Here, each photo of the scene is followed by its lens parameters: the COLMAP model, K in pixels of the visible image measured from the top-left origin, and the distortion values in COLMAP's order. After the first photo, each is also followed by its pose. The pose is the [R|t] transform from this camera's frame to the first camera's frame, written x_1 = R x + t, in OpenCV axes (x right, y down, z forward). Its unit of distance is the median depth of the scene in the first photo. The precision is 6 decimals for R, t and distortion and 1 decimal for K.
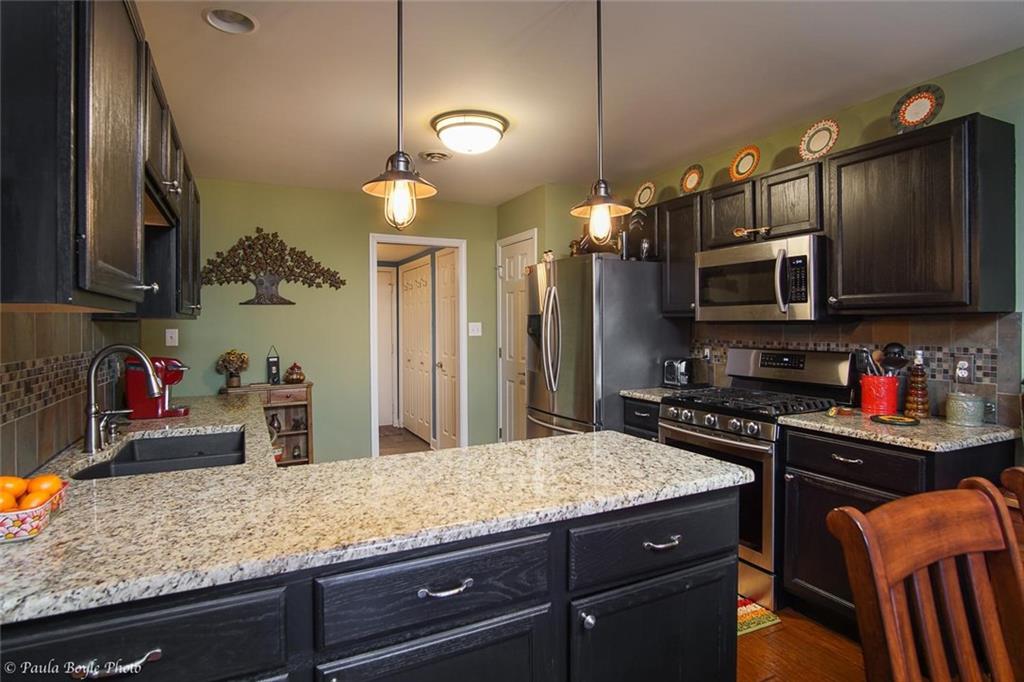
lens RADIAL K [[550.0, 0, 503.8], [0, 550.0, 329.3], [0, 0, 1]] dist [-0.027964, 0.009510]
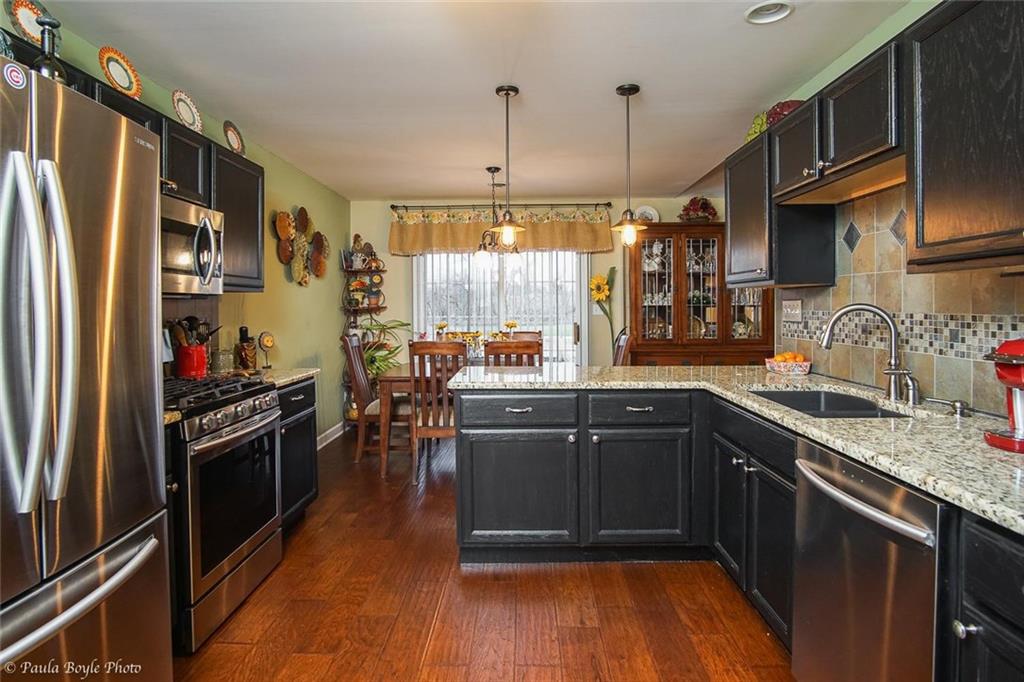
lens RADIAL K [[565.2, 0, 496.4], [0, 565.2, 316.0], [0, 0, 1]] dist [-0.001841, 0.001426]
pose [[-0.881202, 0.005043, 0.472714, -0.388465], [0.017867, 0.999584, 0.022642, 0.007660], [-0.472403, 0.028398, -0.880925, 1.615665]]
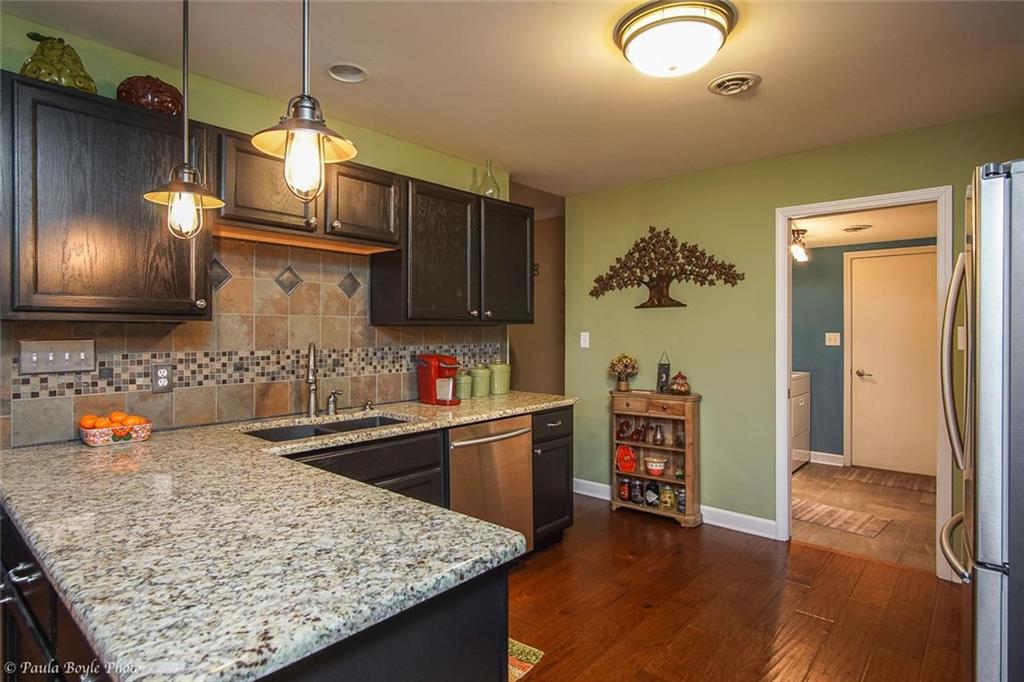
lens RADIAL K [[550.0, 0, 503.8], [0, 550.0, 329.3], [0, 0, 1]] dist [-0.027964, 0.009510]
pose [[0.381931, 0.004863, -0.924178, 0.521411], [-0.010424, 0.999945, 0.000954, -0.008909], [0.924132, 0.009269, 0.381960, 0.611986]]
